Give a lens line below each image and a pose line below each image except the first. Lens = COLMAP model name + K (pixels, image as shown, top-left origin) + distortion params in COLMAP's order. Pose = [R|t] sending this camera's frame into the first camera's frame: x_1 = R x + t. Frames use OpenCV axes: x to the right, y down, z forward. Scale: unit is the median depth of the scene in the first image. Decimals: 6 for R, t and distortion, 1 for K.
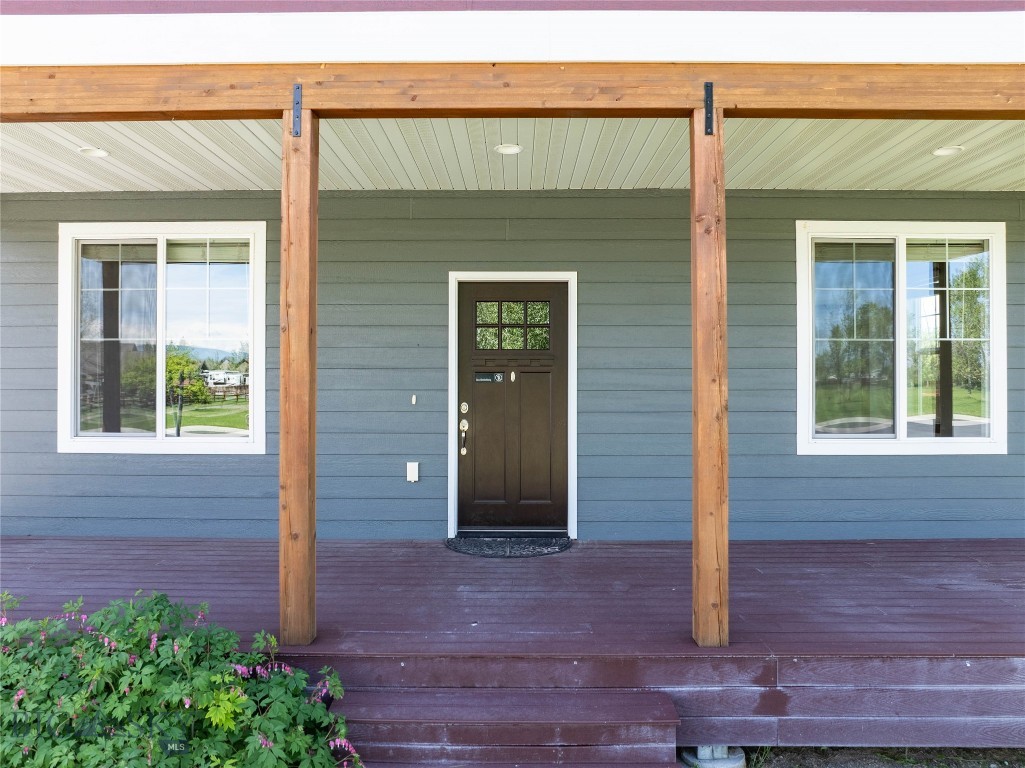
lens RADIAL K [[699.4, 0, 519.9], [0, 699.4, 380.8], [0, 0, 1]] dist [-0.044760, 0.012097]
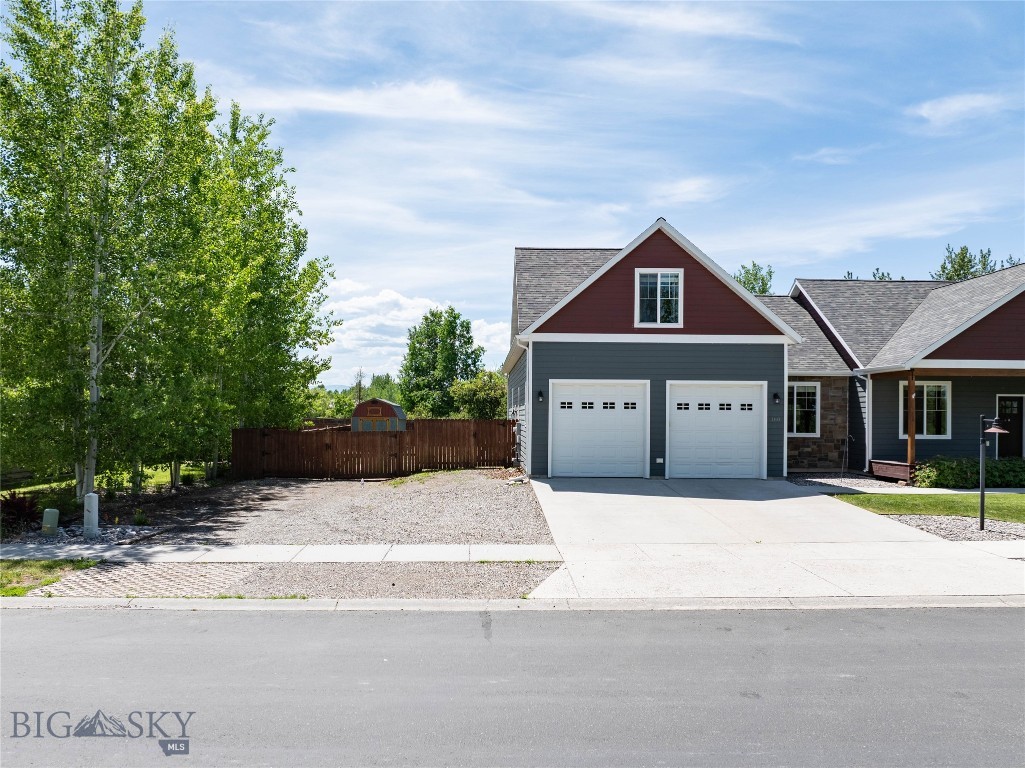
lens RADIAL K [[759.1, 0, 485.6], [0, 759.1, 418.3], [0, 0, 1]] dist [-0.037771, 0.018988]
pose [[0.999967, 0.005335, -0.006047, -3.099622], [-0.005313, 0.999979, 0.003737, -0.016677], [0.006067, -0.003705, 0.999975, -3.417387]]
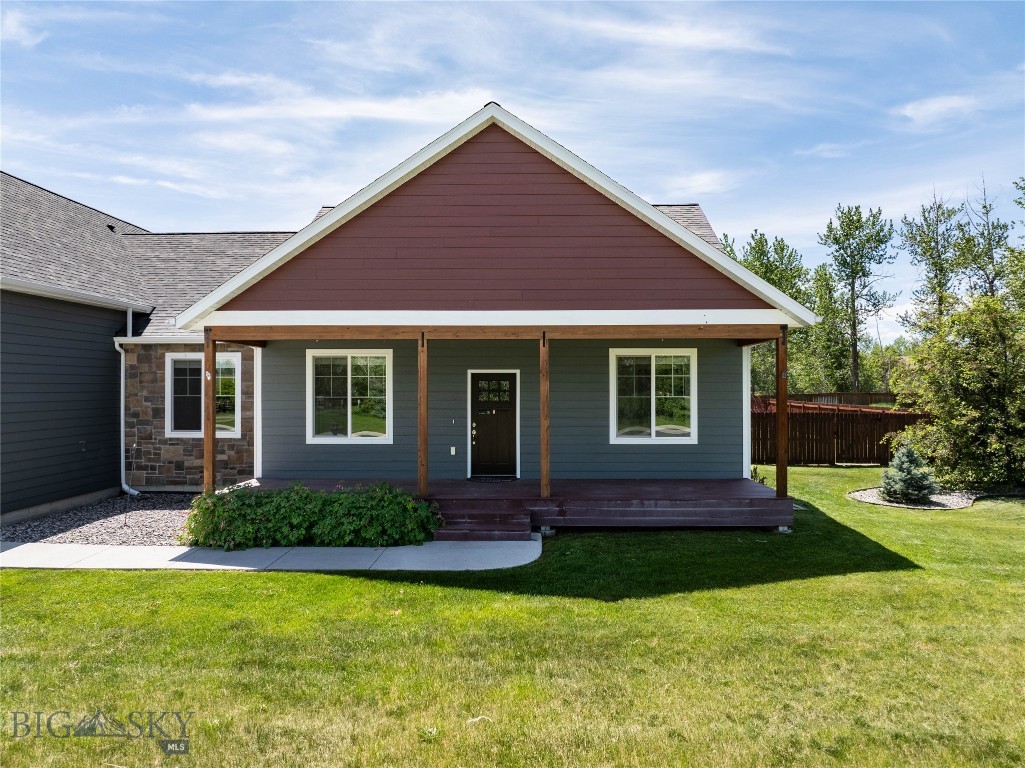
lens RADIAL K [[699.4, 0, 527.0], [0, 699.4, 372.9], [0, 0, 1]] dist [-0.044760, 0.012097]
pose [[0.999888, -0.003170, -0.014608, 0.144240], [0.002898, 0.999823, -0.018597, -0.099257], [0.014664, 0.018552, 0.999720, -1.468747]]
